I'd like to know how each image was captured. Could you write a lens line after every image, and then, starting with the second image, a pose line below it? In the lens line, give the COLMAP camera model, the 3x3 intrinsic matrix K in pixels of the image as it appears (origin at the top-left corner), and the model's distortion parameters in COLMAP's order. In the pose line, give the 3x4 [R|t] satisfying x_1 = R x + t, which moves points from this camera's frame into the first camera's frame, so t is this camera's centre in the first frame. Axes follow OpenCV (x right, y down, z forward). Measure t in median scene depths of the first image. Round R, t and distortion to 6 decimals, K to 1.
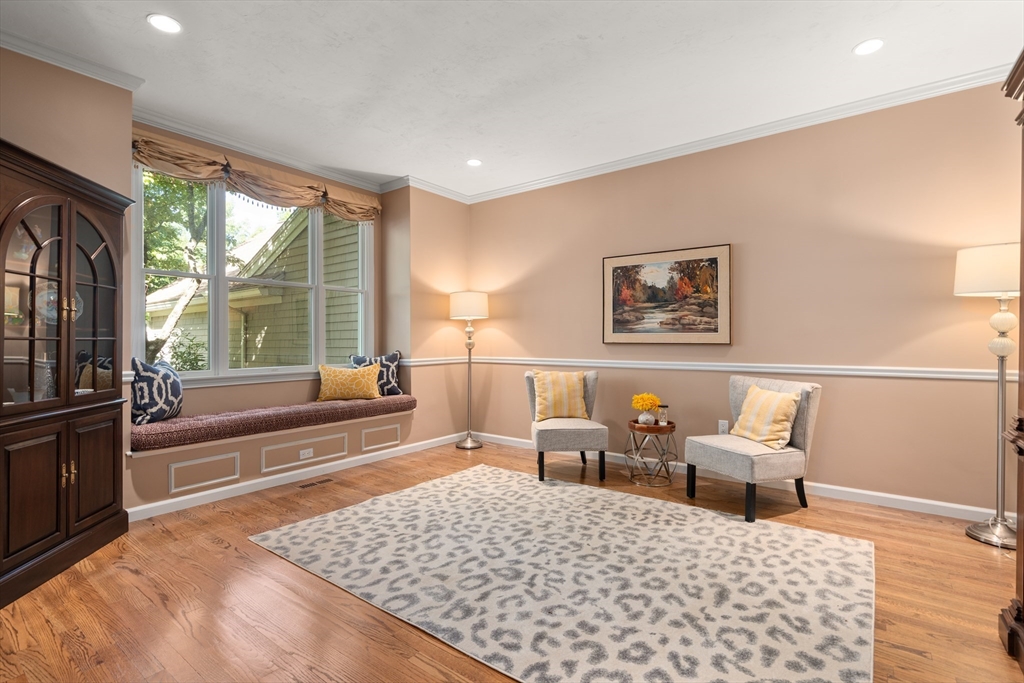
lens RADIAL K [[468.3, 0, 511.9], [0, 468.3, 343.8], [0, 0, 1]] dist [-0.001057, 0.000650]
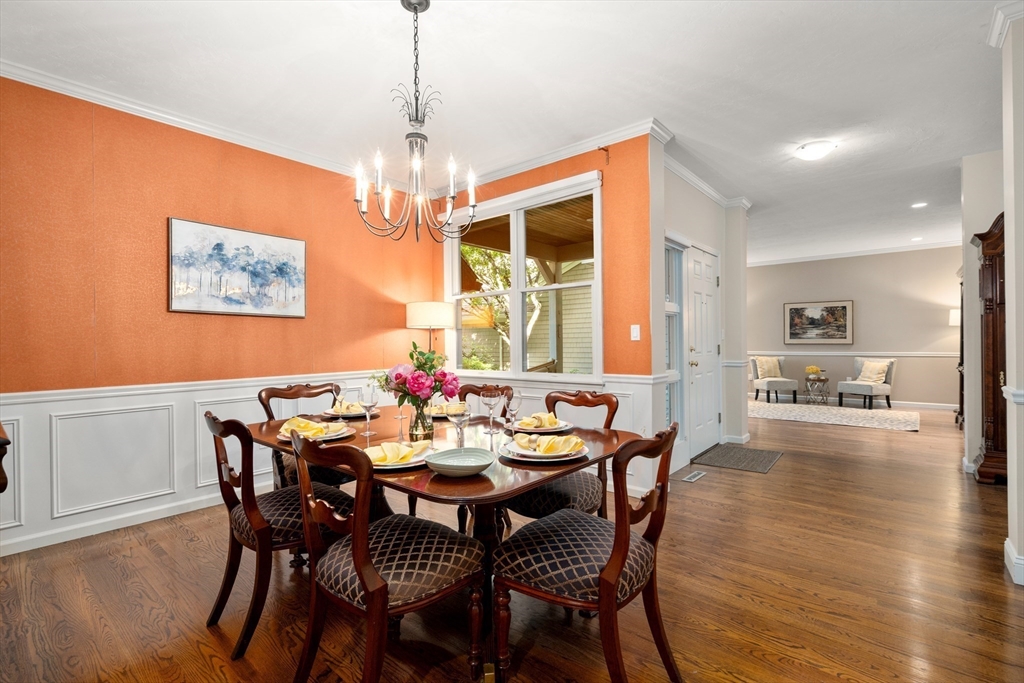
lens RADIAL K [[468.3, 0, 511.9], [0, 468.3, 343.8], [0, 0, 1]] dist [-0.001057, 0.000650]
pose [[0.997899, -0.006986, -0.064408, -0.994774], [0.006863, 0.999974, -0.002129, -0.006300], [0.064421, 0.001683, 0.997921, -1.319461]]
